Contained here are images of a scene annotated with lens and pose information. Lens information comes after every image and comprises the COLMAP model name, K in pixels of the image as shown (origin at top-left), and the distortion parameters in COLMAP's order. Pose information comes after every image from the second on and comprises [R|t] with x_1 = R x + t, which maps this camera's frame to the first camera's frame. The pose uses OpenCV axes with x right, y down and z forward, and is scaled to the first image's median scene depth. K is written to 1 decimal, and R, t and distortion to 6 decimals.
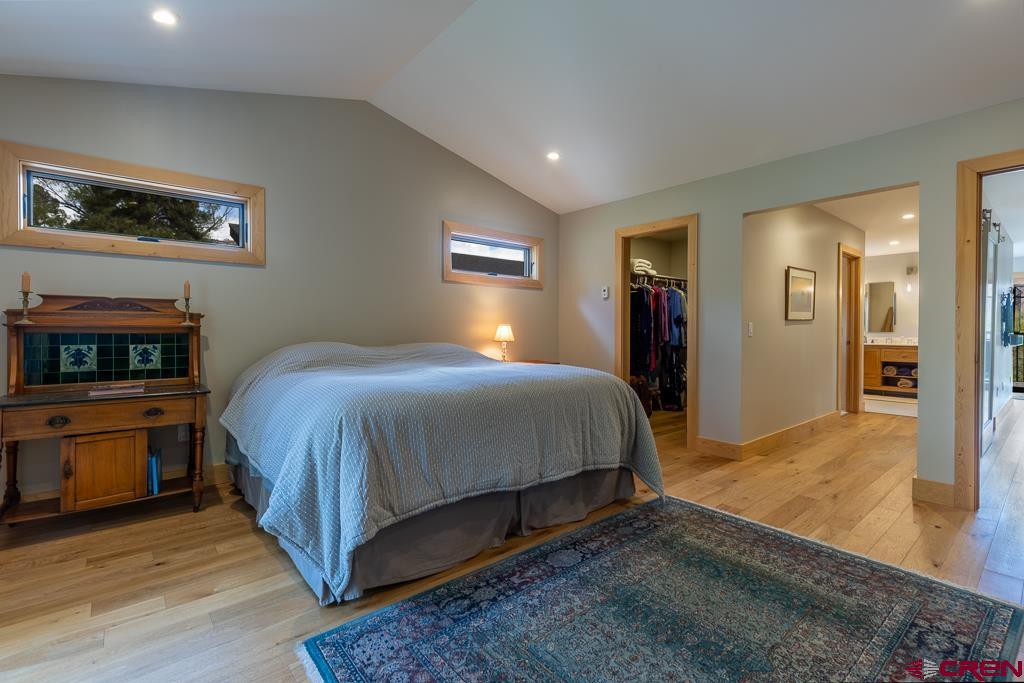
lens RADIAL K [[453.8, 0, 511.7], [0, 453.8, 337.9], [0, 0, 1]] dist [0.002604, 0.000429]
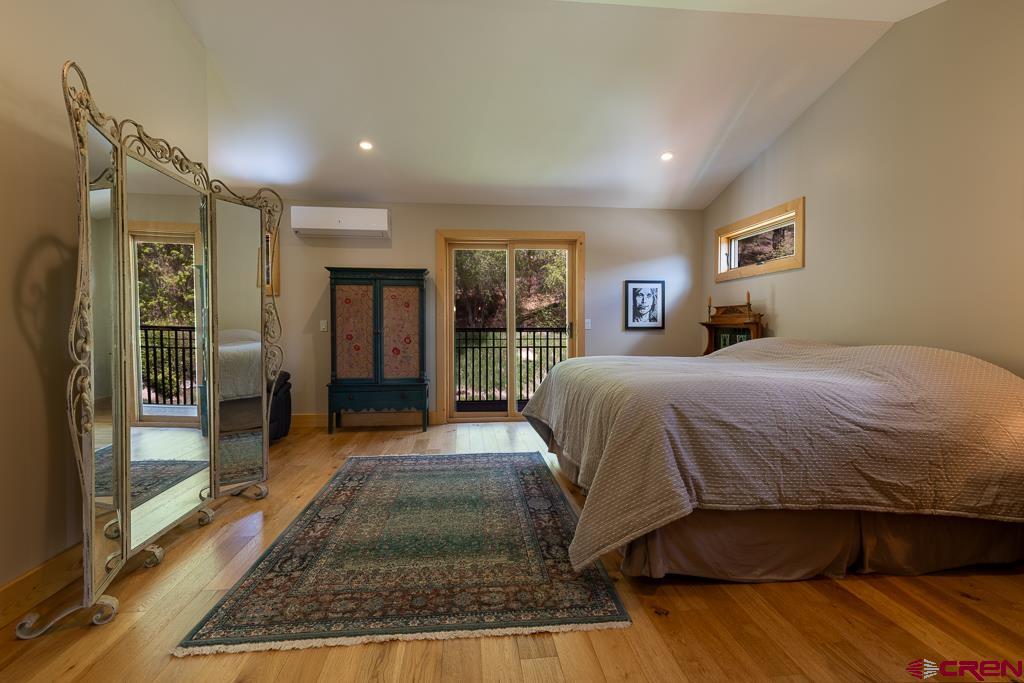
lens RADIAL K [[465.3, 0, 516.6], [0, 465.3, 331.8], [0, 0, 1]] dist [0.004549, 0.000085]
pose [[-0.551766, 0.009504, -0.833945, 1.252951], [-0.017914, 0.999569, 0.023245, -0.026842], [0.833807, 0.027765, -0.551358, 1.674298]]
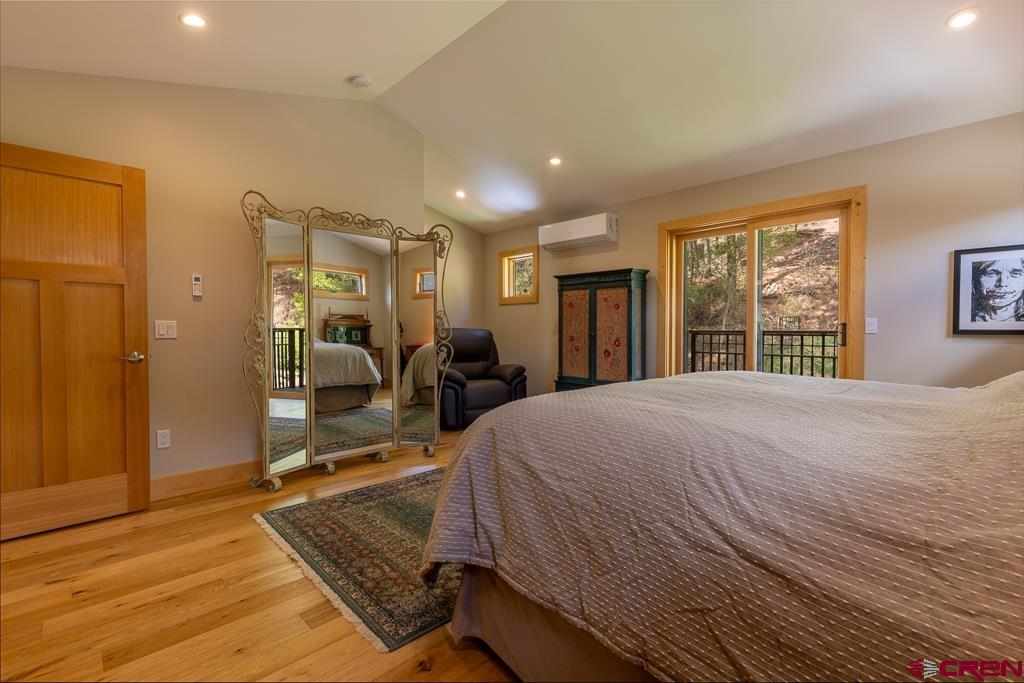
lens RADIAL K [[465.3, 0, 516.6], [0, 465.3, 331.8], [0, 0, 1]] dist [0.004549, 0.000085]
pose [[-0.997082, 0.000140, -0.076338, 0.333400], [-0.002111, 0.999565, 0.029409, -0.039564], [0.076309, 0.029484, -0.996648, 2.147145]]
